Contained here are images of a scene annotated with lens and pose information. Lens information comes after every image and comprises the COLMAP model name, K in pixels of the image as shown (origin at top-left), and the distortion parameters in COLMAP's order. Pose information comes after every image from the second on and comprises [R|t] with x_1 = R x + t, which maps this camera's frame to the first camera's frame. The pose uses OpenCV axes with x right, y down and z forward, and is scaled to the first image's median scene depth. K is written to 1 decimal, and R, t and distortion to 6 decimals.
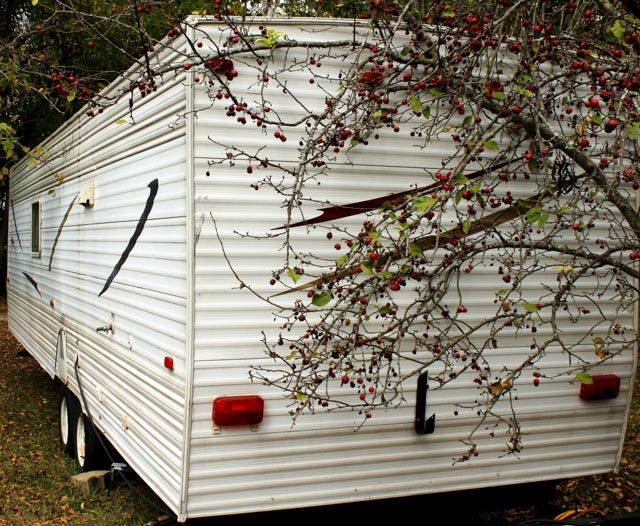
lens RADIAL K [[870.2, 0, 233.7], [0, 870.2, 260.8], [0, 0, 1]] dist [-0.085128, 0.046297]
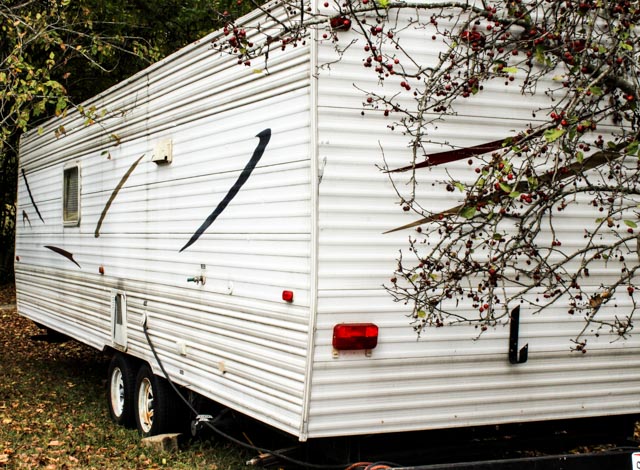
lens RADIAL K [[1033.4, 0, 278.1], [0, 1033.4, 237.6], [0, 0, 1]] dist [-0.006437, -0.054561]
pose [[0.997997, -0.000782, 0.063258, -0.170248], [0.002105, 0.999781, -0.020844, 0.072406], [-0.063228, 0.020936, 0.997779, -0.293493]]
